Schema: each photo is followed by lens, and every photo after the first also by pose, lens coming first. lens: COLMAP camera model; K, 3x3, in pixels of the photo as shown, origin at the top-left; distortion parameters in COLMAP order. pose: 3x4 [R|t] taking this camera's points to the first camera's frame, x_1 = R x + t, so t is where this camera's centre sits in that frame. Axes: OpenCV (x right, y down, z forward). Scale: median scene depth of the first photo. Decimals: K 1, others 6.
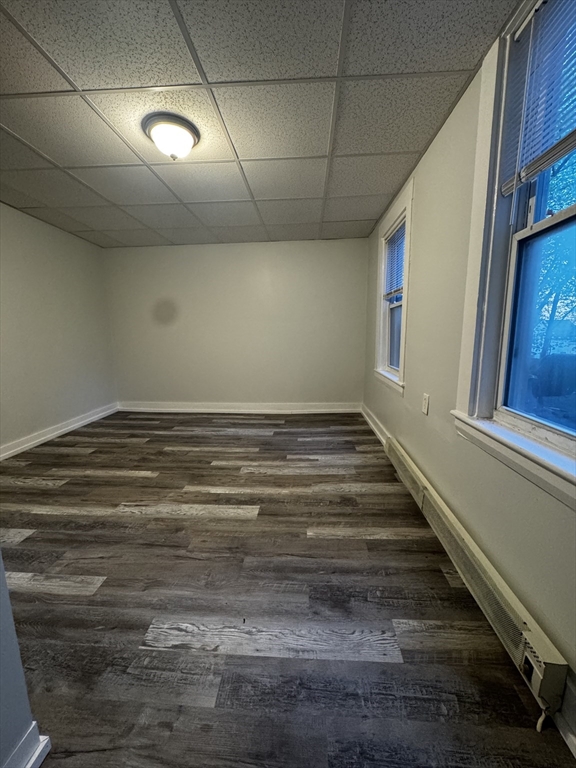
lens RADIAL K [[305.9, 0, 288.7], [0, 305.9, 384.5], [0, 0, 1]] dist [-0.002985, 0.000108]
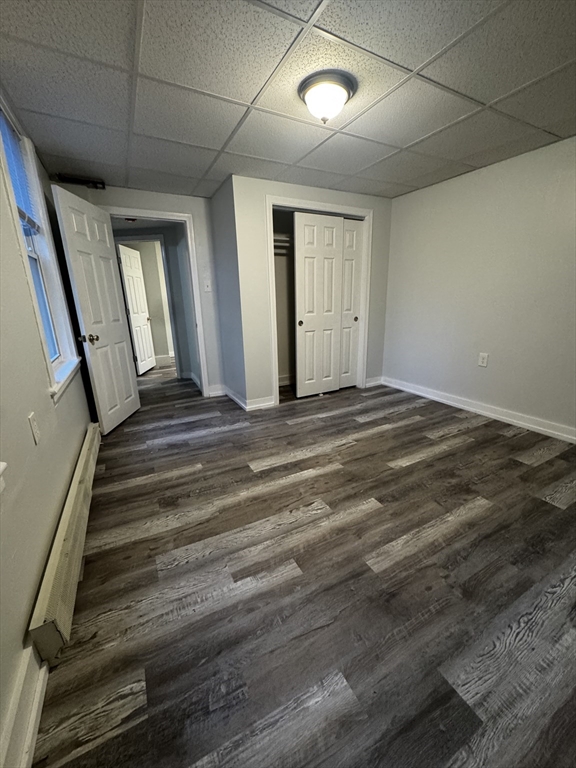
lens RADIAL K [[305.9, 0, 288.7], [0, 305.9, 384.5], [0, 0, 1]] dist [-0.002985, 0.000108]
pose [[-0.849963, 0.161598, -0.501448, 0.262644], [-0.065627, 0.911908, 0.405113, -0.296593], [0.522740, 0.377239, -0.764483, 1.578440]]
